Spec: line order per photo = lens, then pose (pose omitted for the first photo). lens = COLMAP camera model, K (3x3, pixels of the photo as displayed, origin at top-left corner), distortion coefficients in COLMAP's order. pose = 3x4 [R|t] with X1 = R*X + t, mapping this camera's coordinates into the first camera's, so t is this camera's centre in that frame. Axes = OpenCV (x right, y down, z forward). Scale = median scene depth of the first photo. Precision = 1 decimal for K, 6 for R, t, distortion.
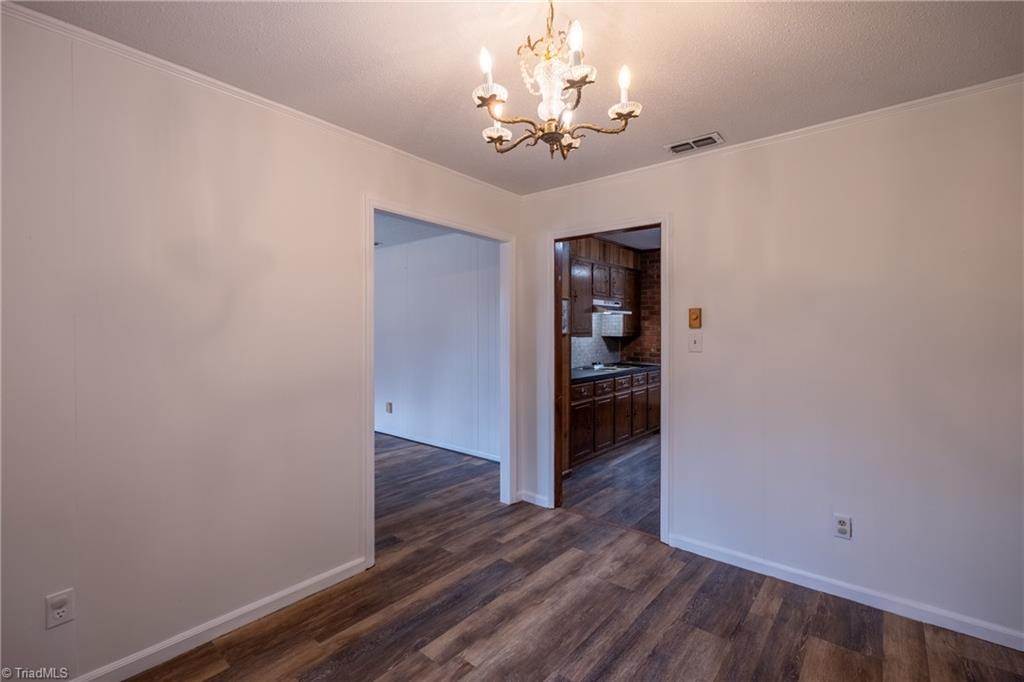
lens RADIAL K [[456.6, 0, 512.6], [0, 456.6, 342.3], [0, 0, 1]] dist [-0.003688, -0.000156]
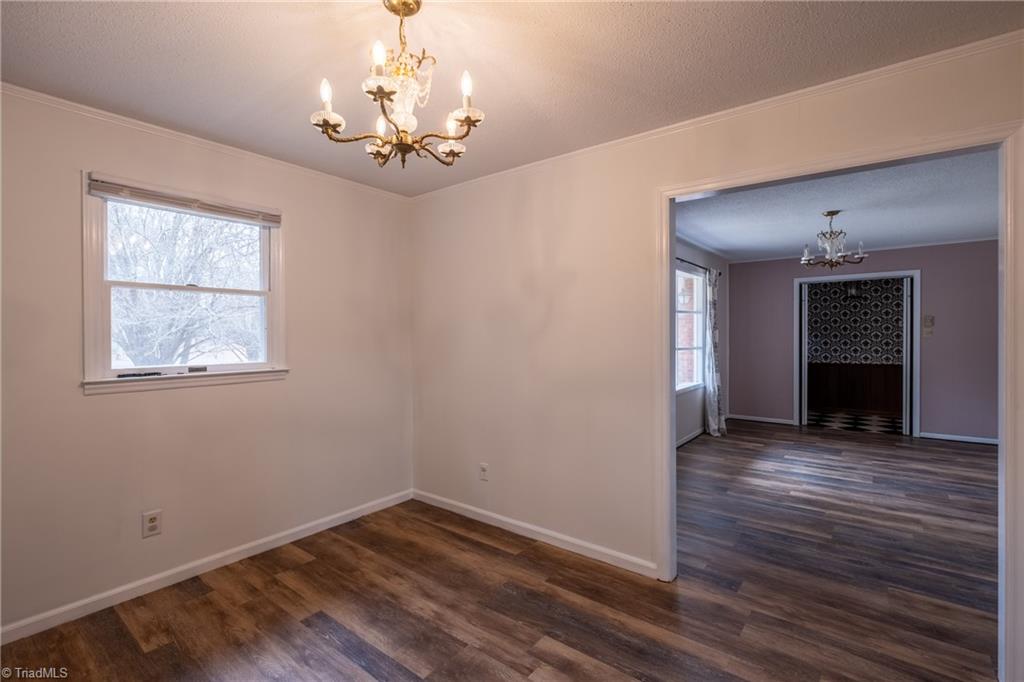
lens RADIAL K [[456.6, 0, 516.9], [0, 456.6, 339.9], [0, 0, 1]] dist [-0.003688, -0.000156]
pose [[0.028531, 0.010482, -0.999538, 0.612658], [-0.015887, 0.999823, 0.010032, -0.011596], [0.999467, 0.015593, 0.028693, 0.652327]]
